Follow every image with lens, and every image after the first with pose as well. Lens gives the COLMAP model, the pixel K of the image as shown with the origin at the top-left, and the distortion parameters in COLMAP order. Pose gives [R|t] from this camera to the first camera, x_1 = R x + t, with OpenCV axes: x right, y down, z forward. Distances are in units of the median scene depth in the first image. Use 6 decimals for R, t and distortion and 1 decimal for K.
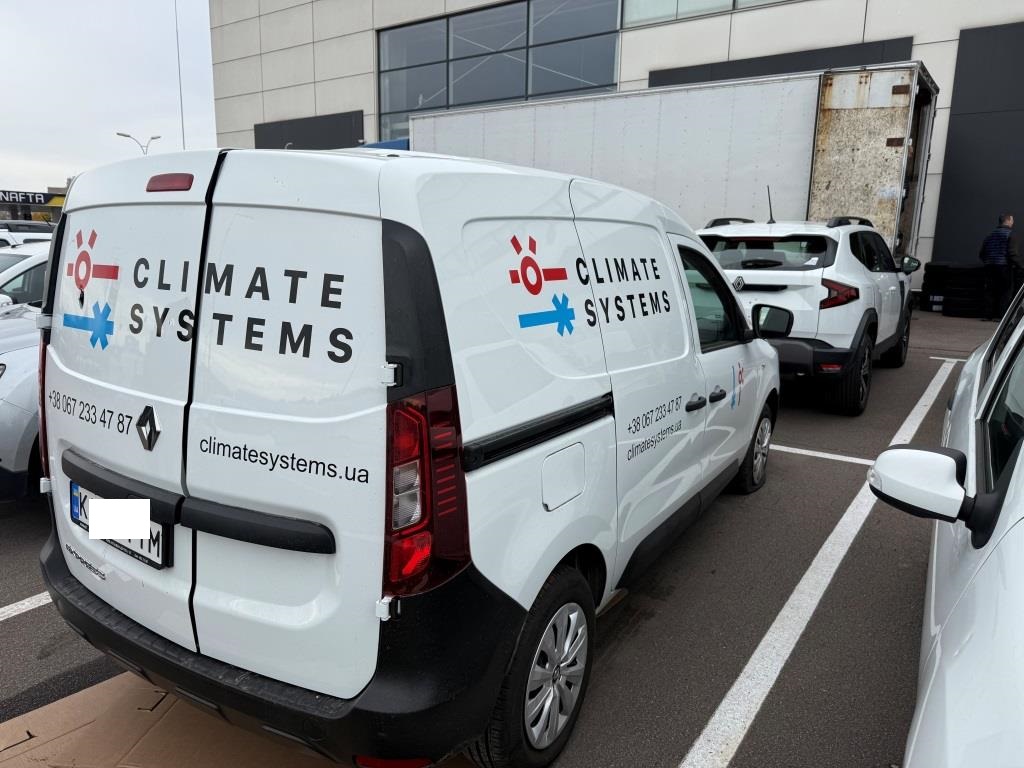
lens RADIAL K [[704.0, 0, 512.0], [0, 704.0, 384.0], [0, 0, 1]] dist [0.000689, 0.000101]
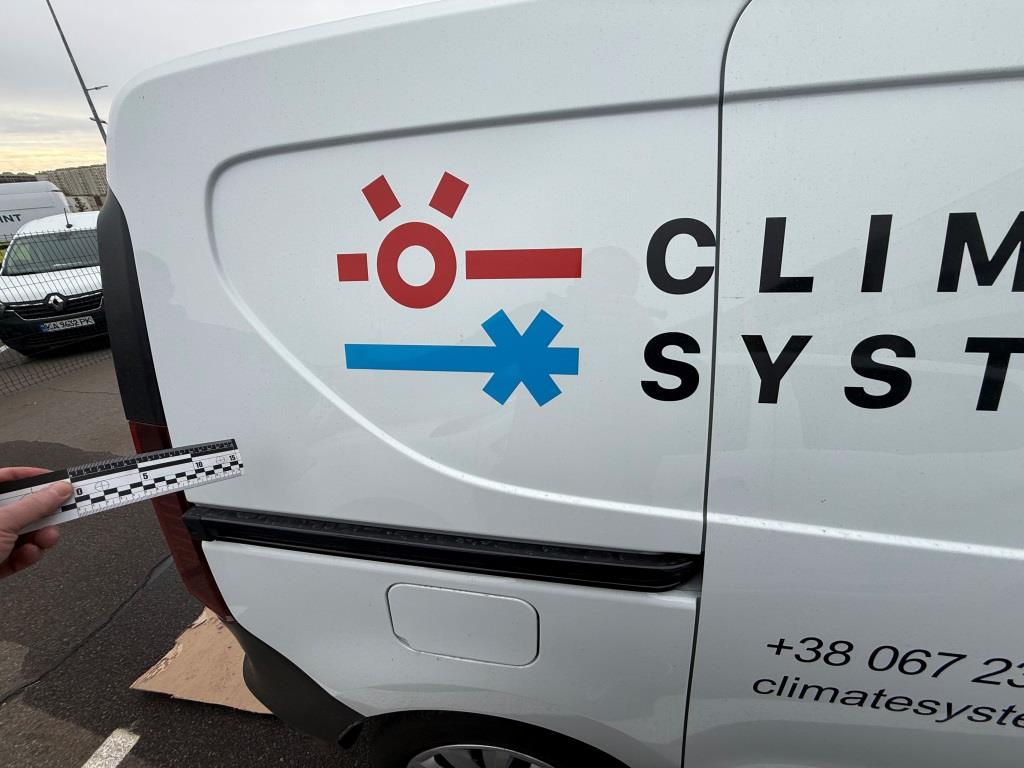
lens RADIAL K [[408.6, 0, 512.0], [0, 408.6, 384.0], [0, 0, 1]] dist [0.000082, 0.000010]
pose [[0.398085, 0.361605, -0.843072, 0.305753], [-0.133416, 0.932081, 0.336786, -0.176457], [0.907595, -0.021590, 0.419291, 0.916749]]
